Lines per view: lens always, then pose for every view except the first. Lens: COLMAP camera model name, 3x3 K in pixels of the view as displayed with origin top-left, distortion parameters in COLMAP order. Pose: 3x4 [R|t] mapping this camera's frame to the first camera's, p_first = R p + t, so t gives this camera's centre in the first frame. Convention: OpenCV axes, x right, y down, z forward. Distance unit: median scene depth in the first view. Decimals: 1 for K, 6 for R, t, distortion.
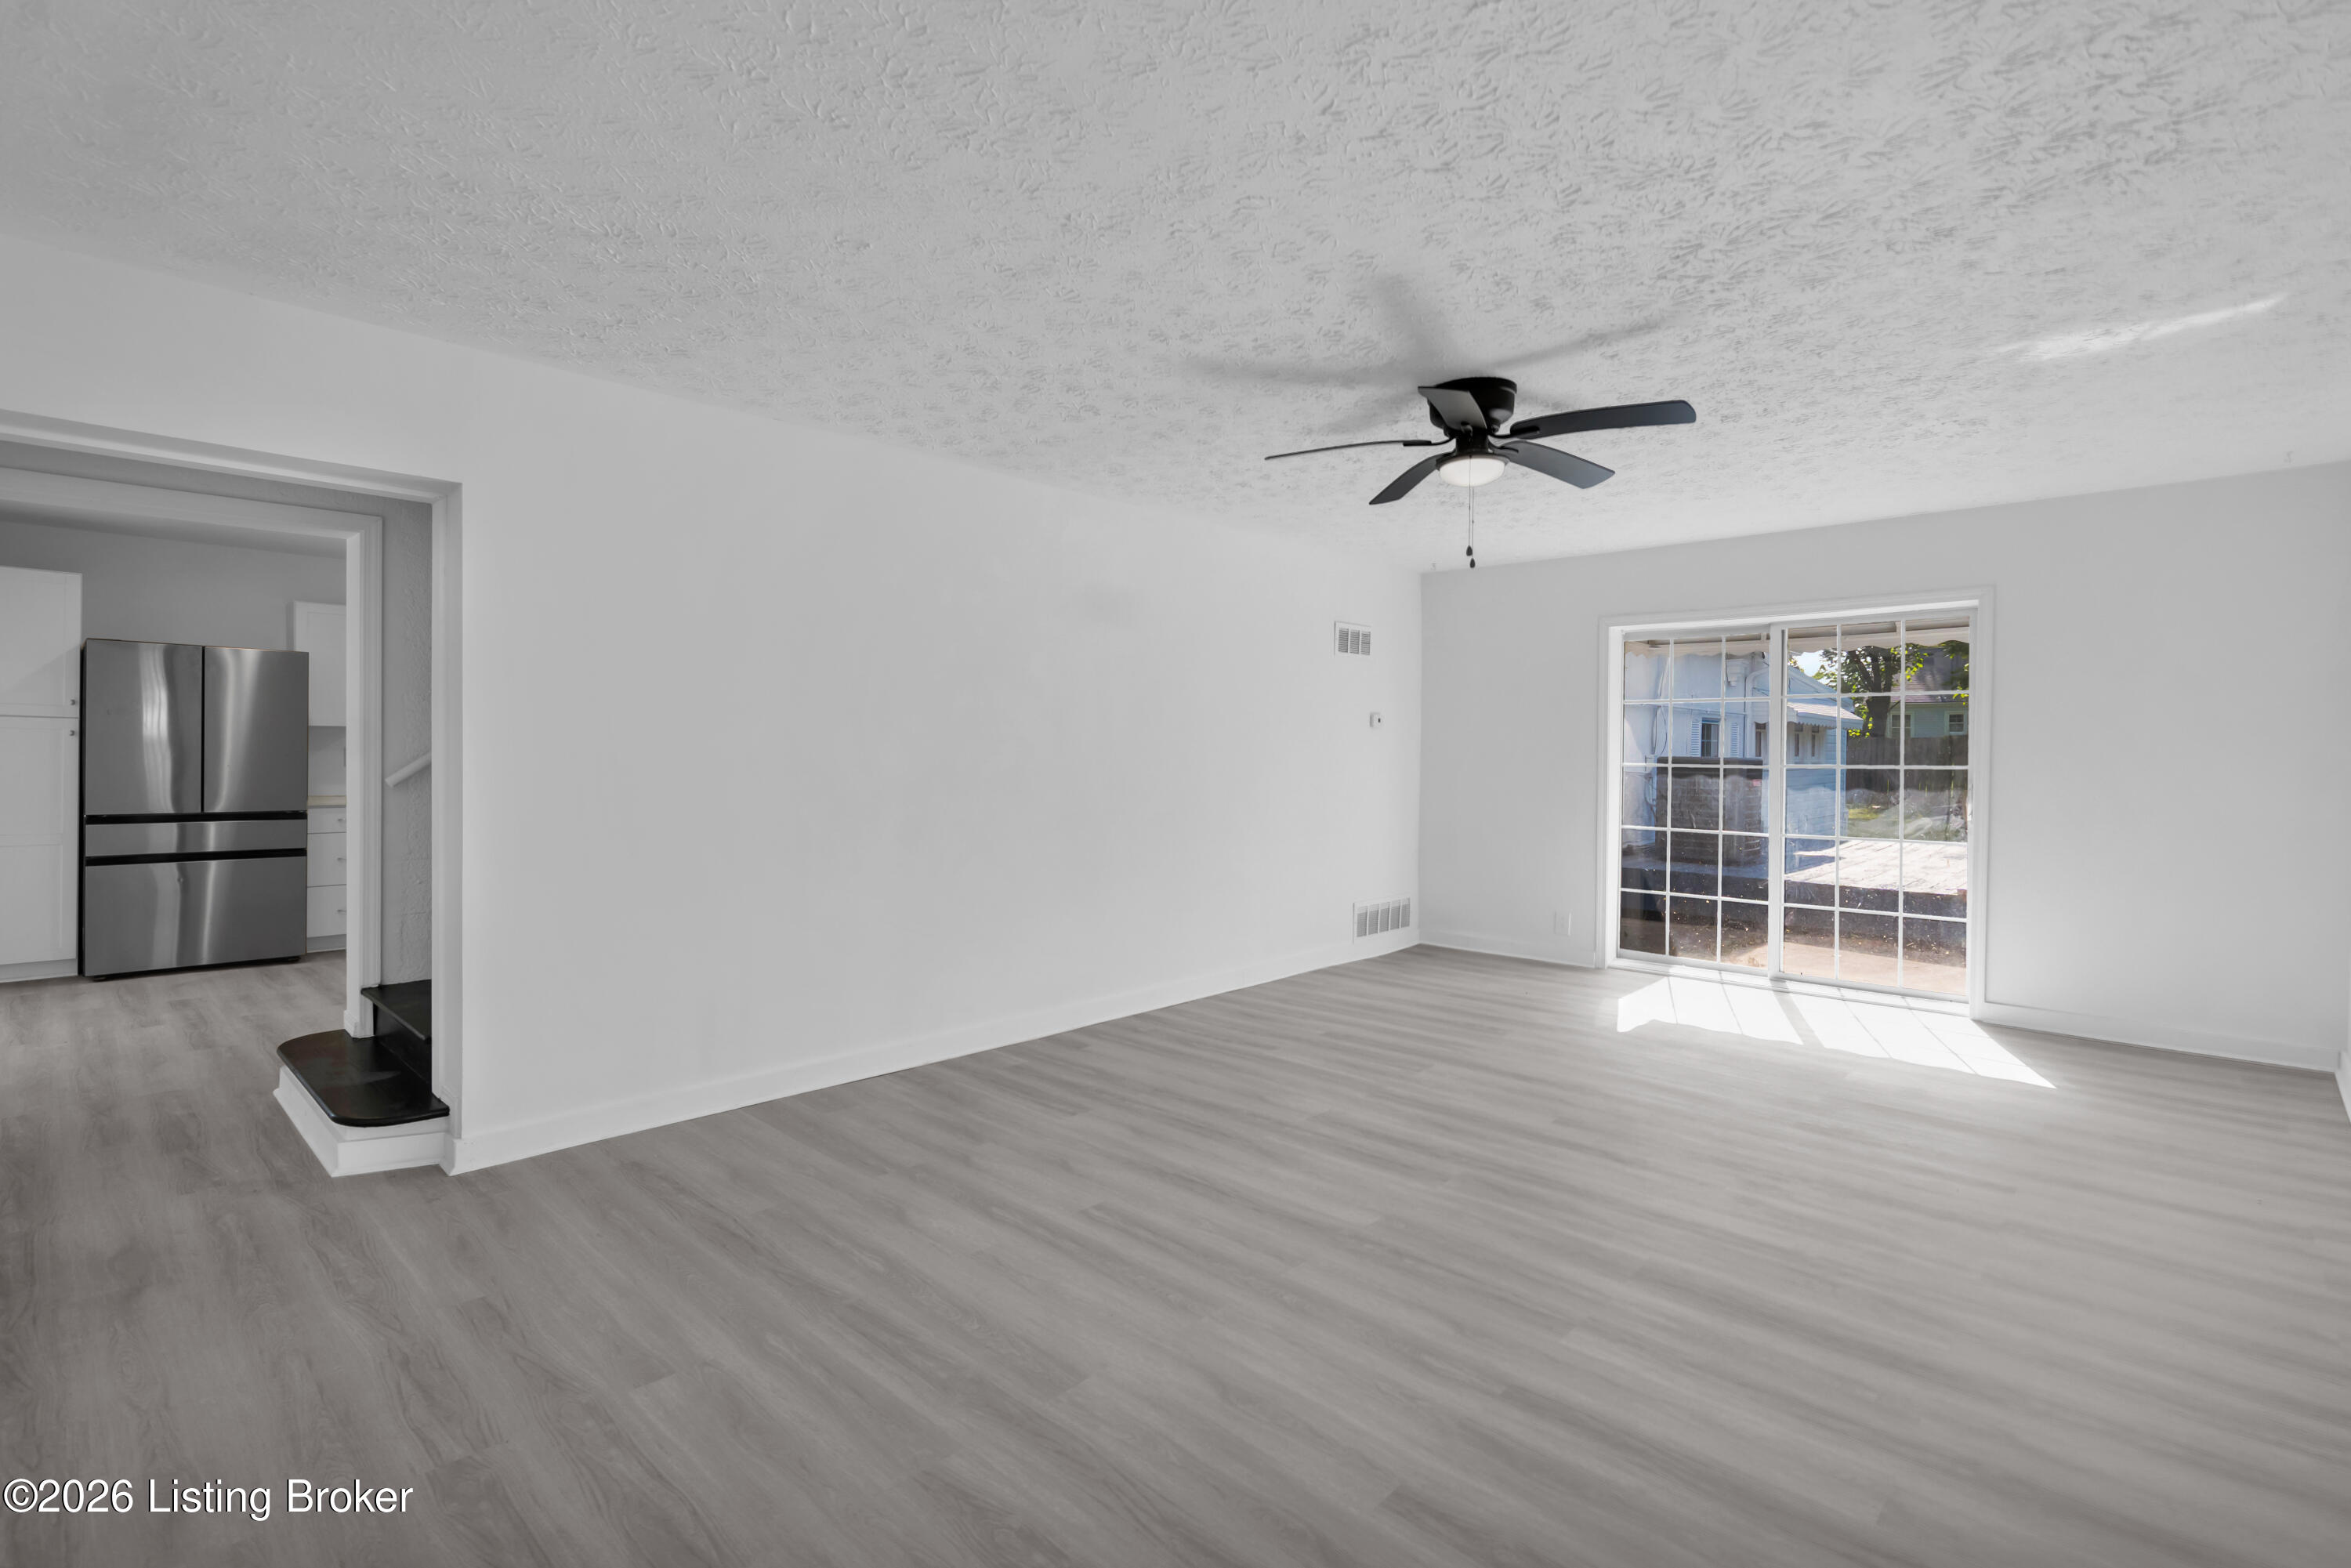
lens RADIAL K [[1139.0, 0, 1186.4], [0, 1139.0, 772.3], [0, 0, 1]] dist [-0.004390, 0.000399]
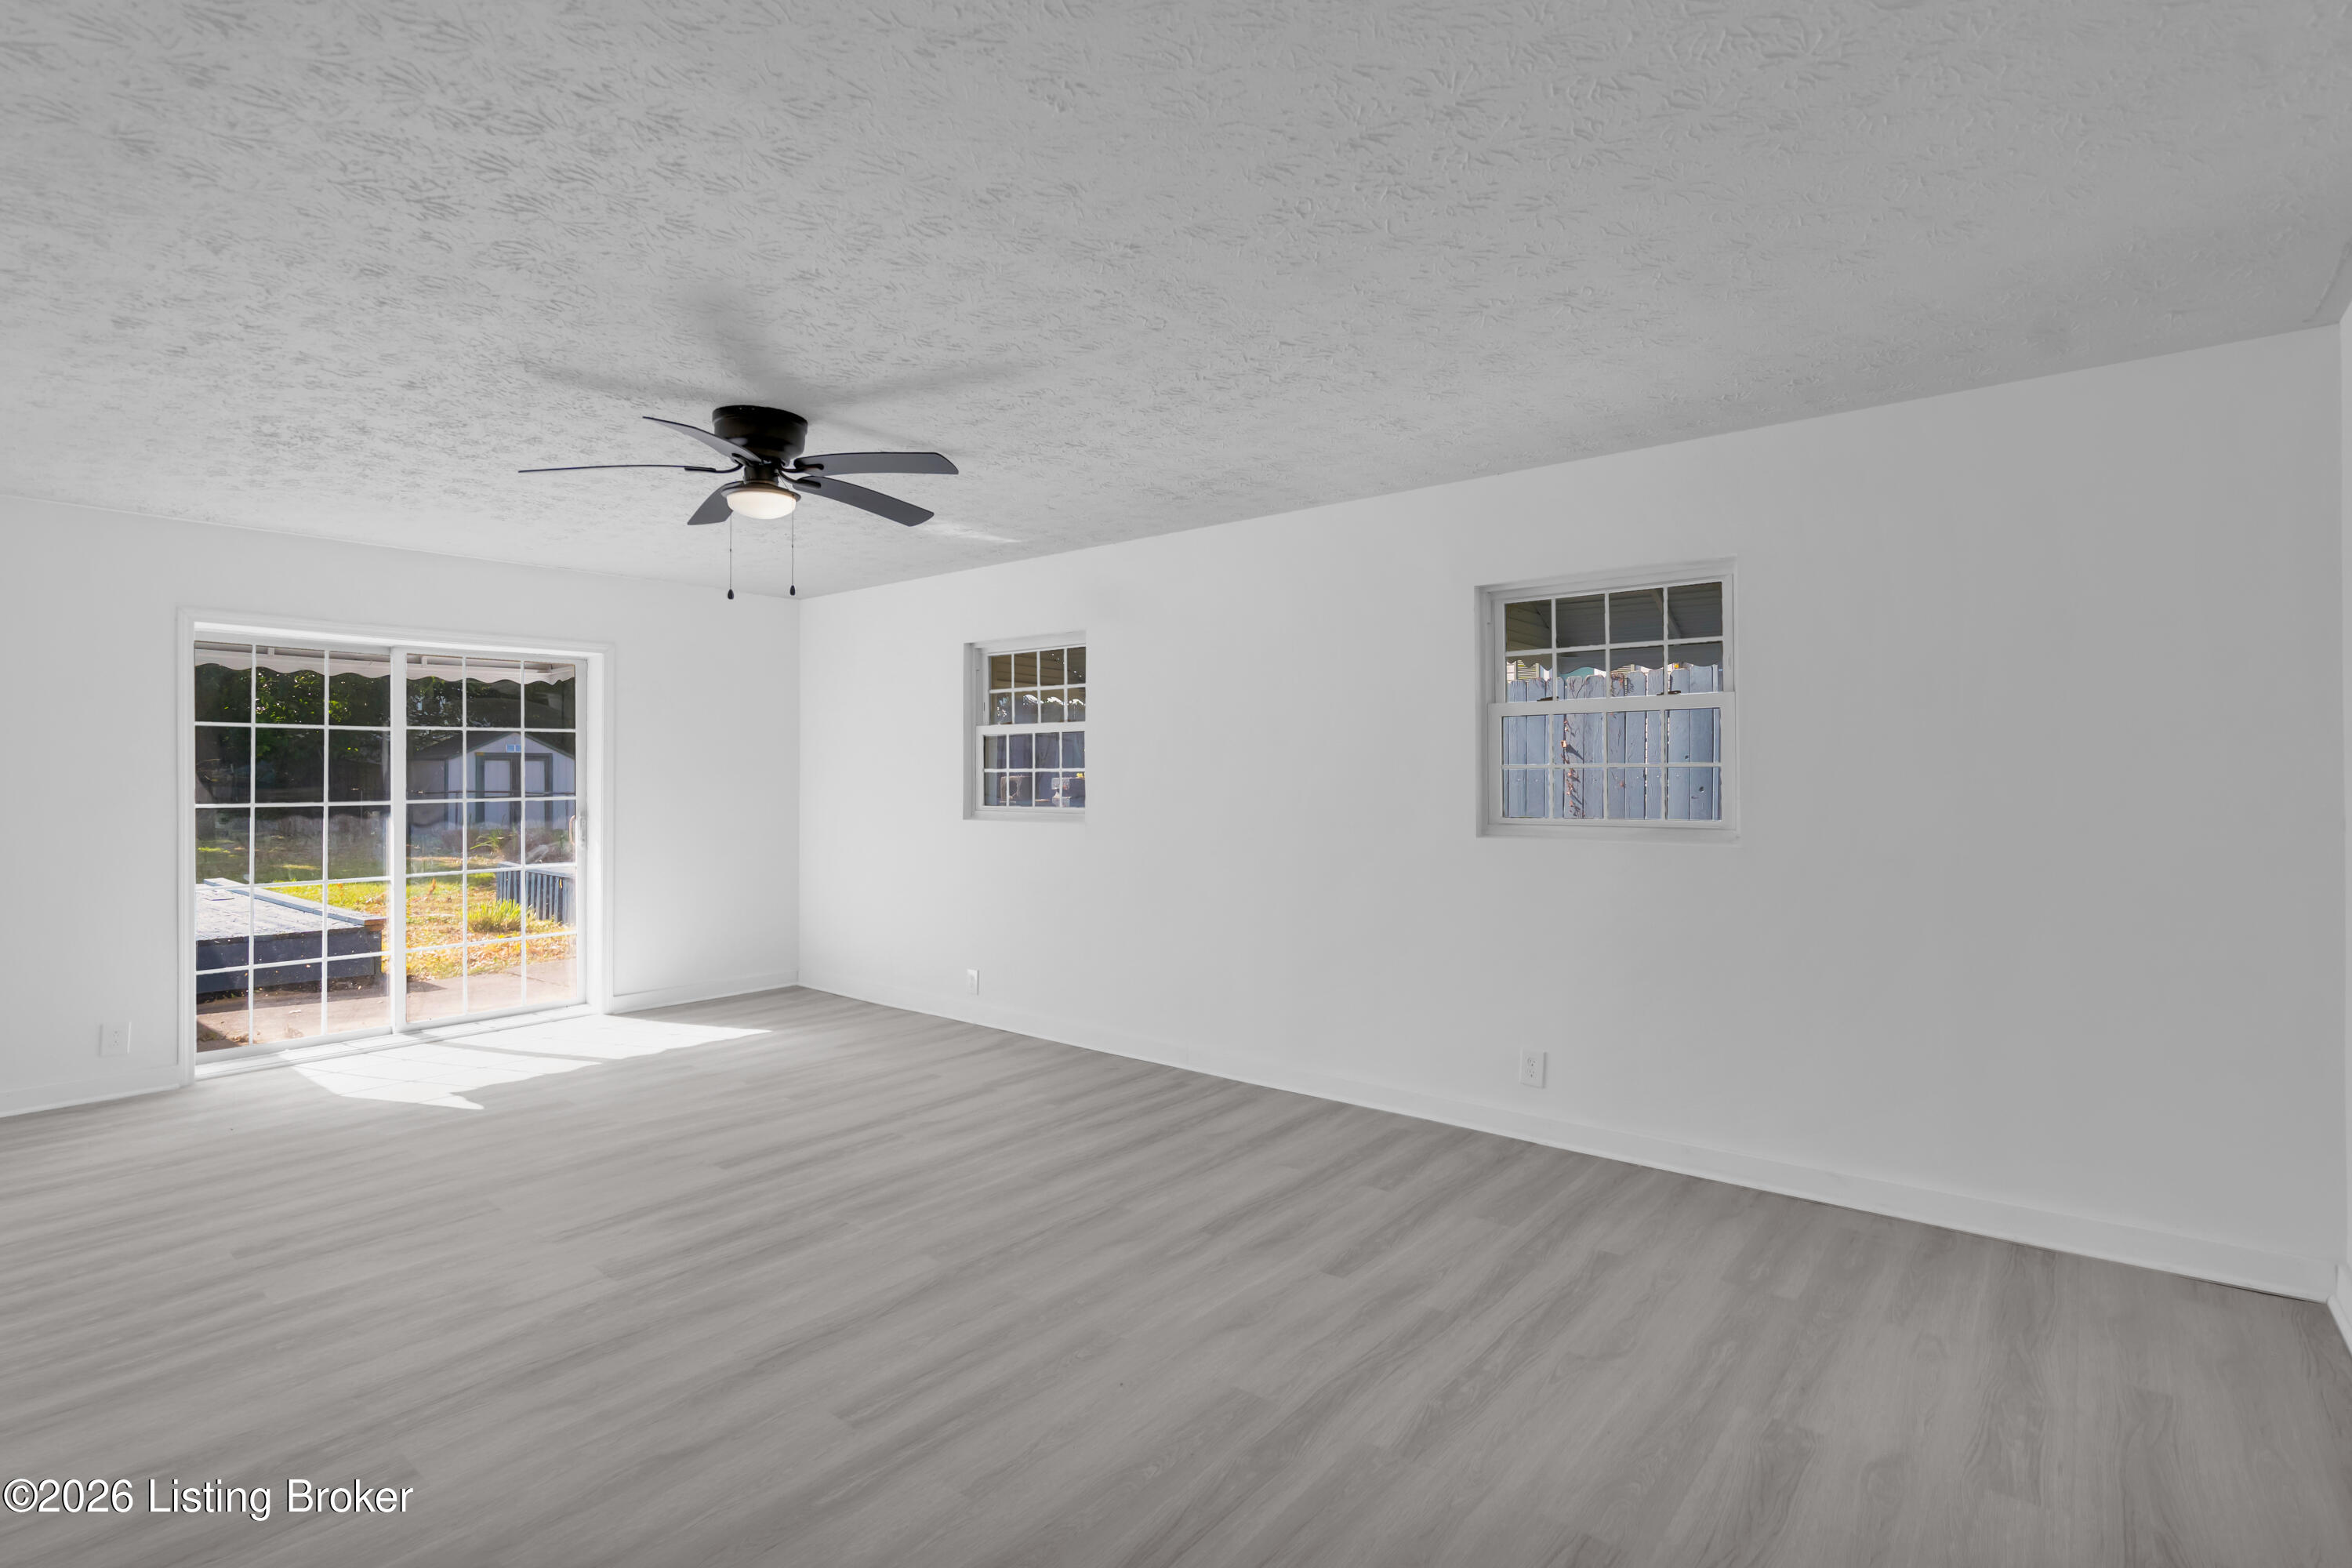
lens RADIAL K [[1139.6, 0, 1186.9], [0, 1139.6, 772.3], [0, 0, 1]] dist [-0.004390, 0.000399]
pose [[-0.101850, -0.004429, 0.994790, -0.777523], [0.021852, 0.999739, 0.006688, -0.036382], [-0.994560, 0.022420, -0.101727, 0.778514]]
